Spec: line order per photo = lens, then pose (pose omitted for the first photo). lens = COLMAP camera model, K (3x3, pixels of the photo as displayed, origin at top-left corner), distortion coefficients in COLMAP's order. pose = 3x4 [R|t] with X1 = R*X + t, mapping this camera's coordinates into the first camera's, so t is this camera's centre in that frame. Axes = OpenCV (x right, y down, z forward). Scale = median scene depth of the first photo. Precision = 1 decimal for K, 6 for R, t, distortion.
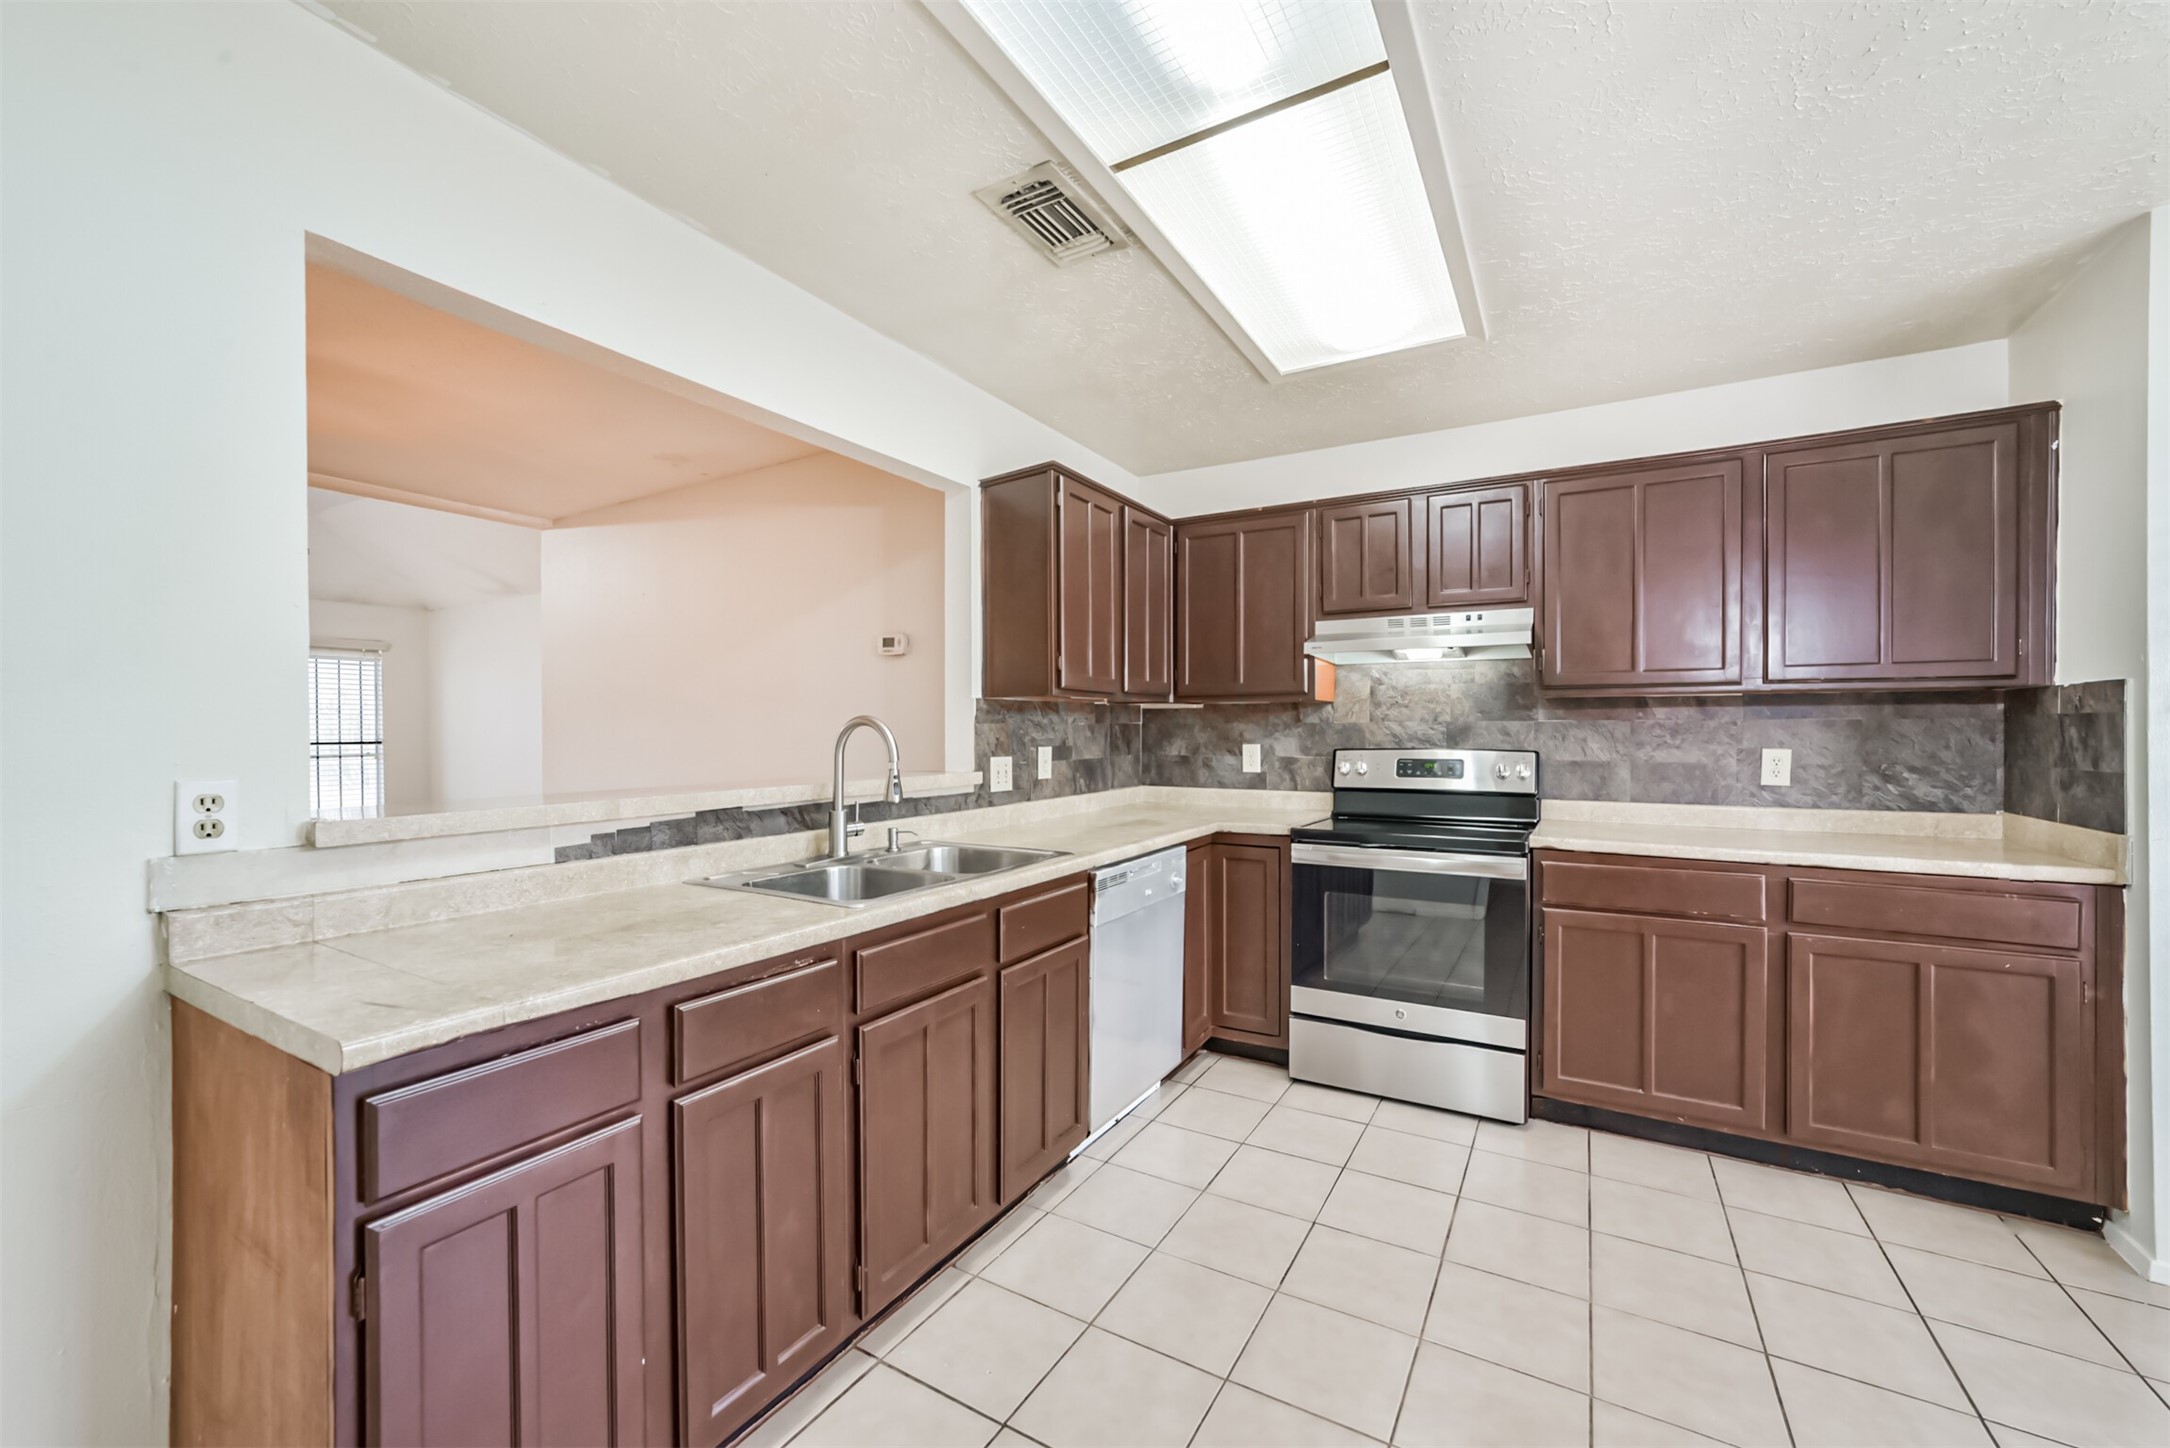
lens RADIAL K [[848.2, 0, 1082.8], [0, 848.2, 736.0], [0, 0, 1]] dist [-0.019420, 0.006120]
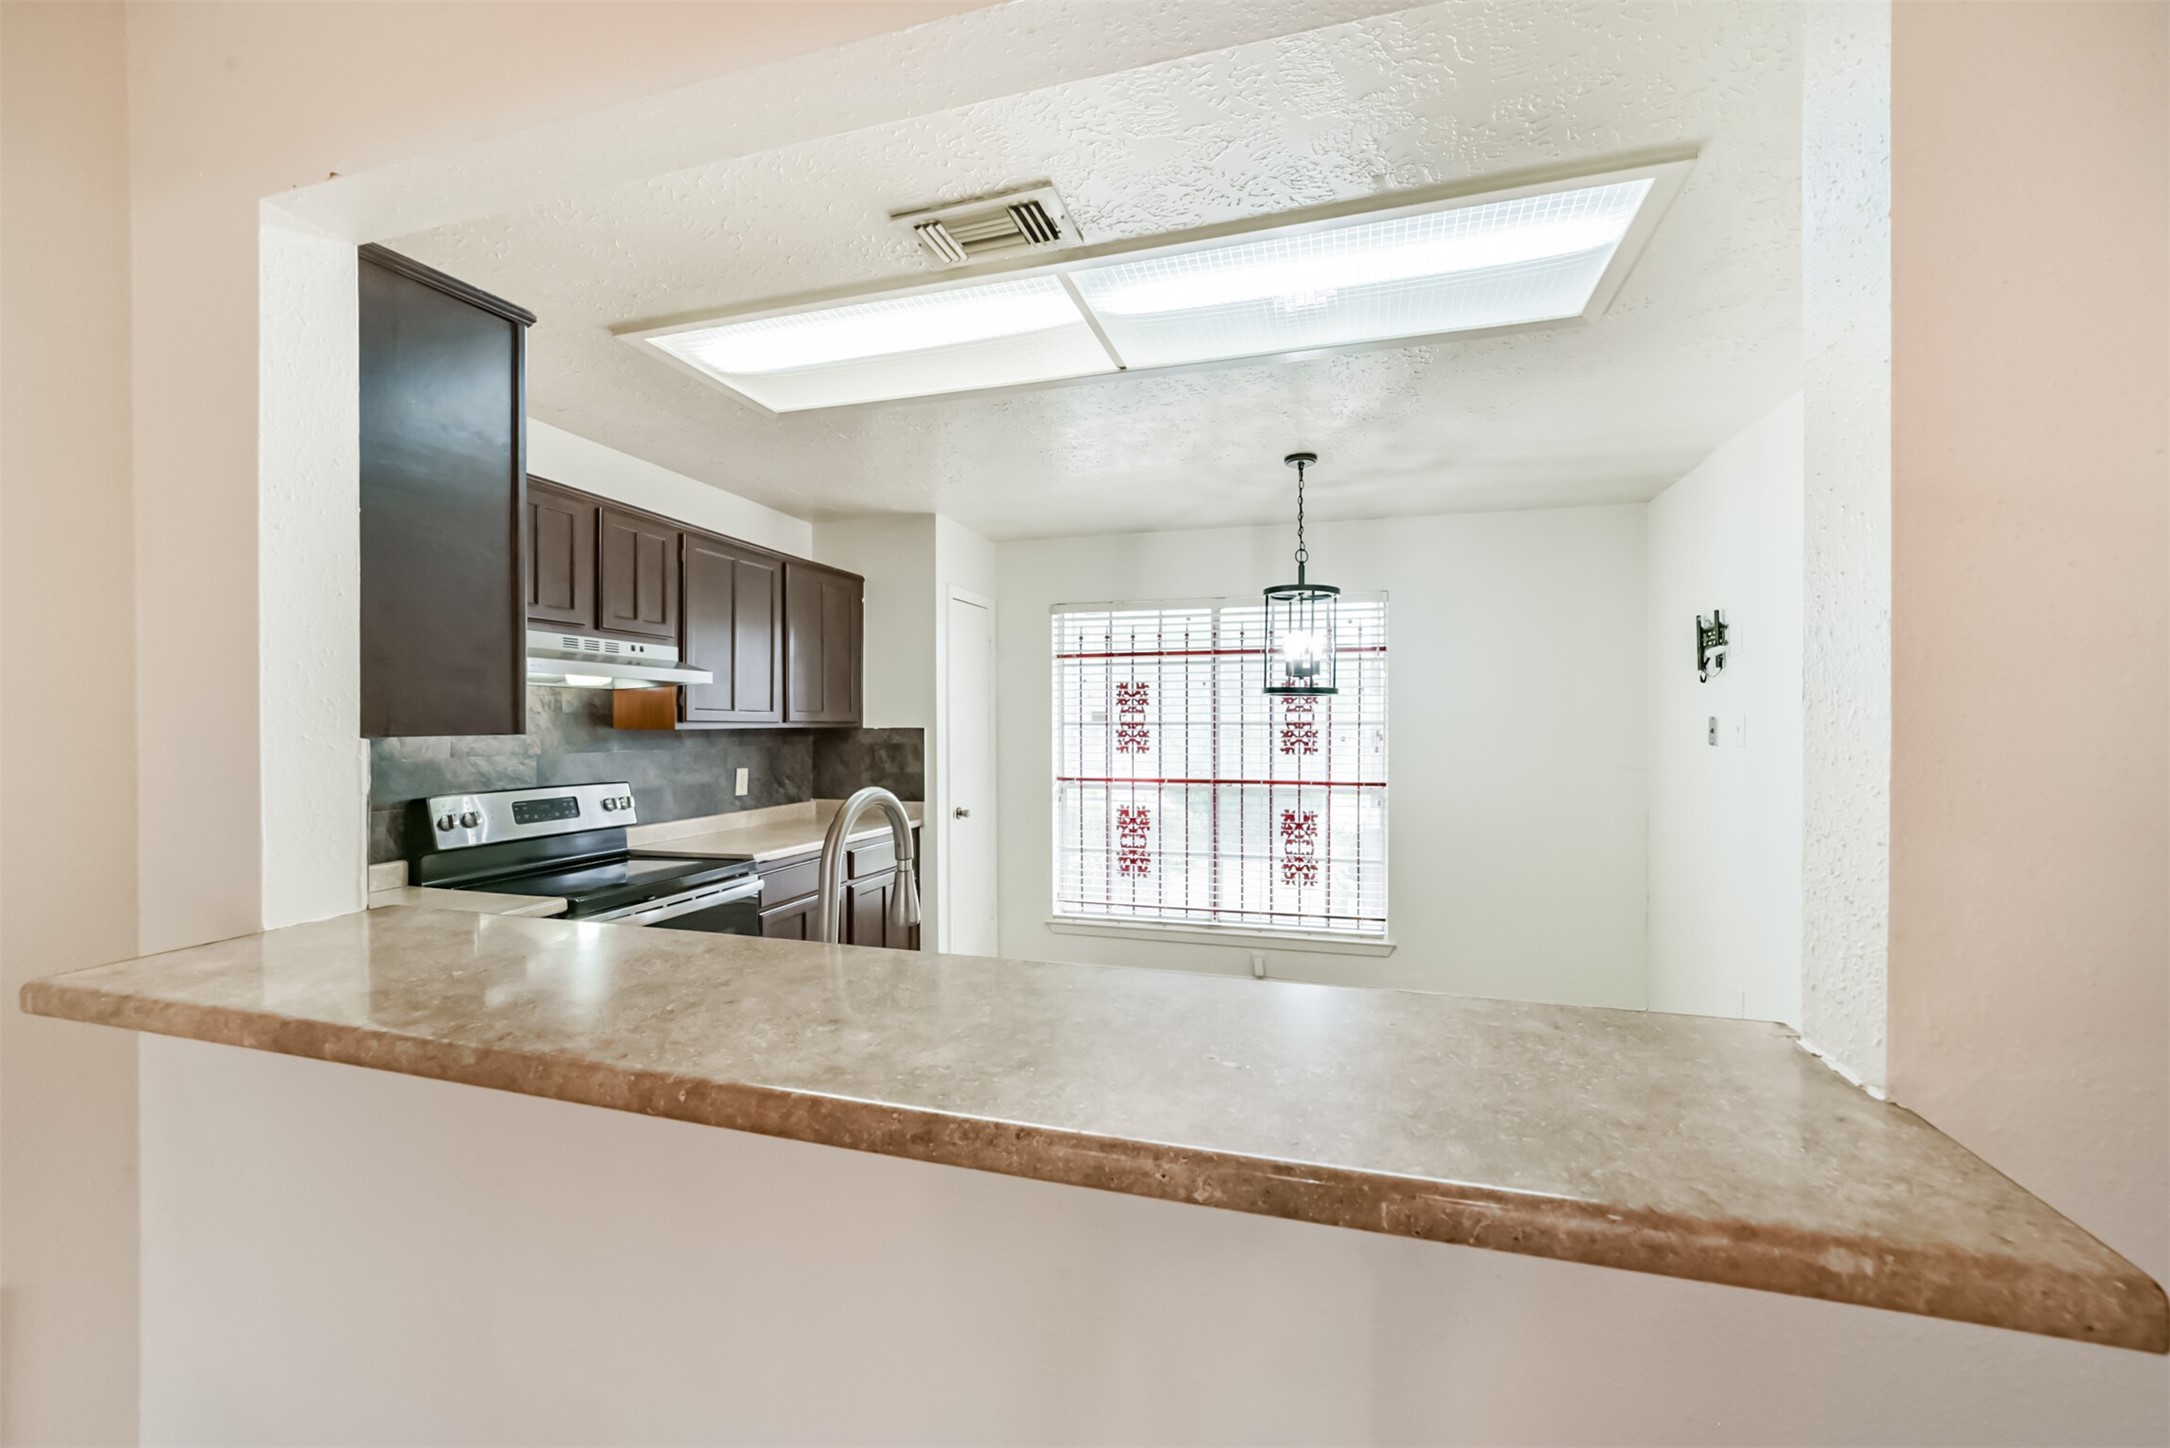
lens RADIAL K [[848.2, 0, 1128.4], [0, 848.2, 735.0], [0, 0, 1]] dist [-0.019420, 0.006120]
pose [[-0.281876, -0.011216, 0.959385, -0.663758], [0.004372, 0.999906, 0.012974, -0.053448], [-0.959441, 0.007851, -0.281800, 0.776166]]
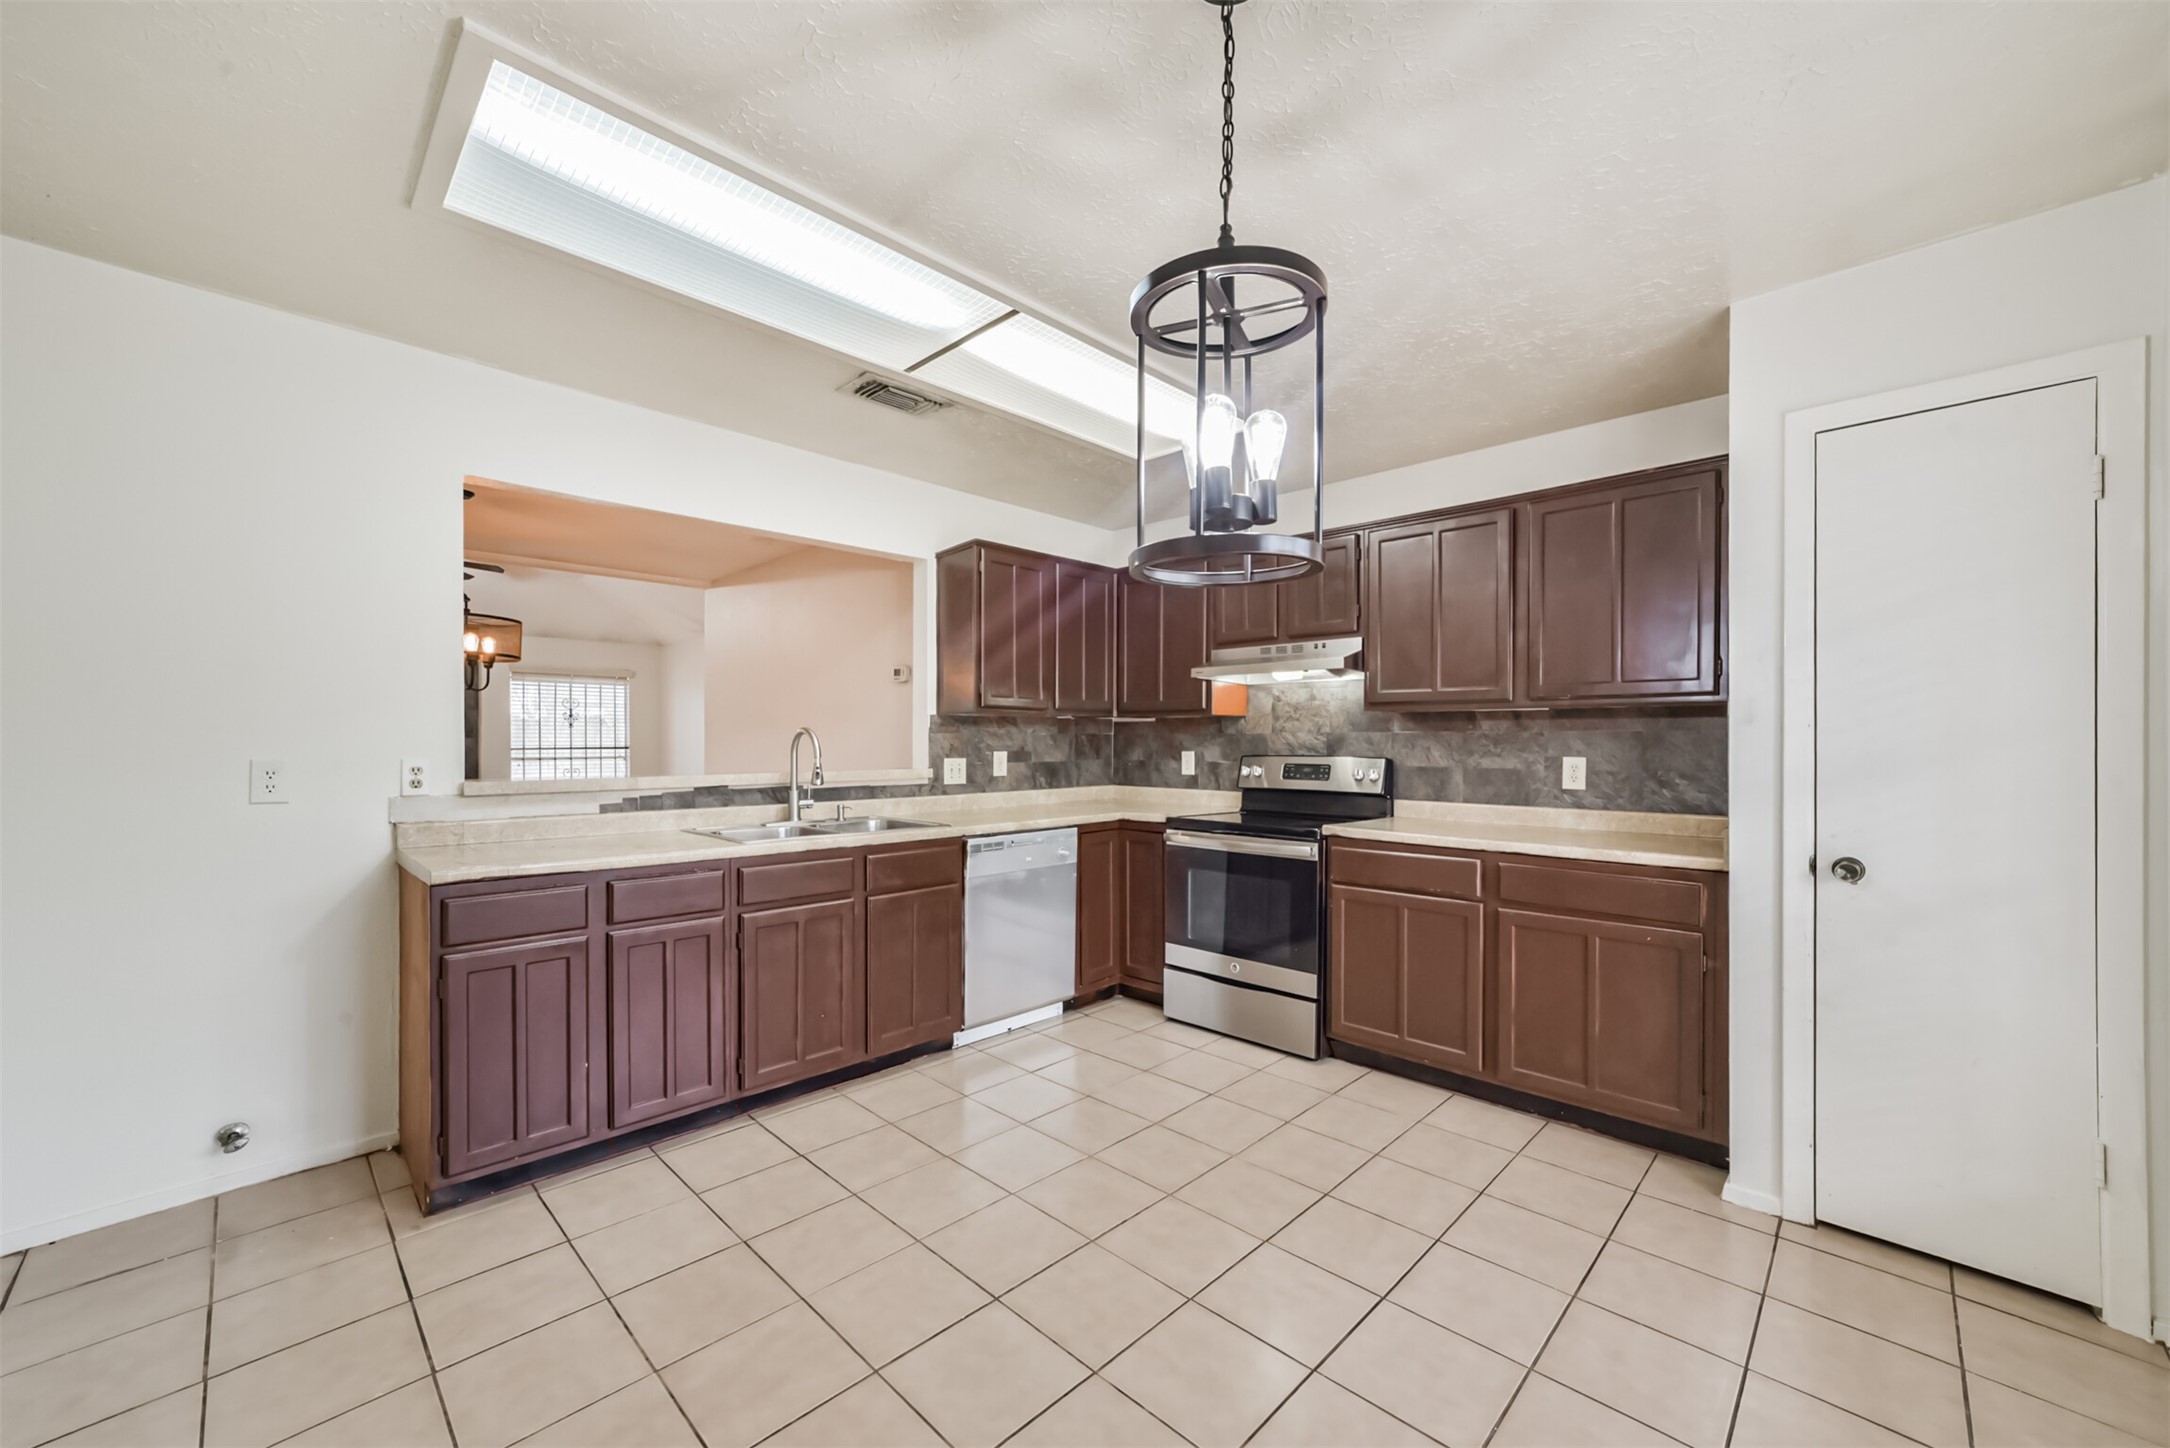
lens RADIAL K [[848.2, 0, 1088.0], [0, 848.2, 744.9], [0, 0, 1]] dist [-0.019420, 0.006120]
pose [[0.970015, 0.005372, -0.242985, 0.462609], [-0.006242, 0.999977, -0.002812, 0.006492], [0.242964, 0.004244, 0.970026, -0.258649]]
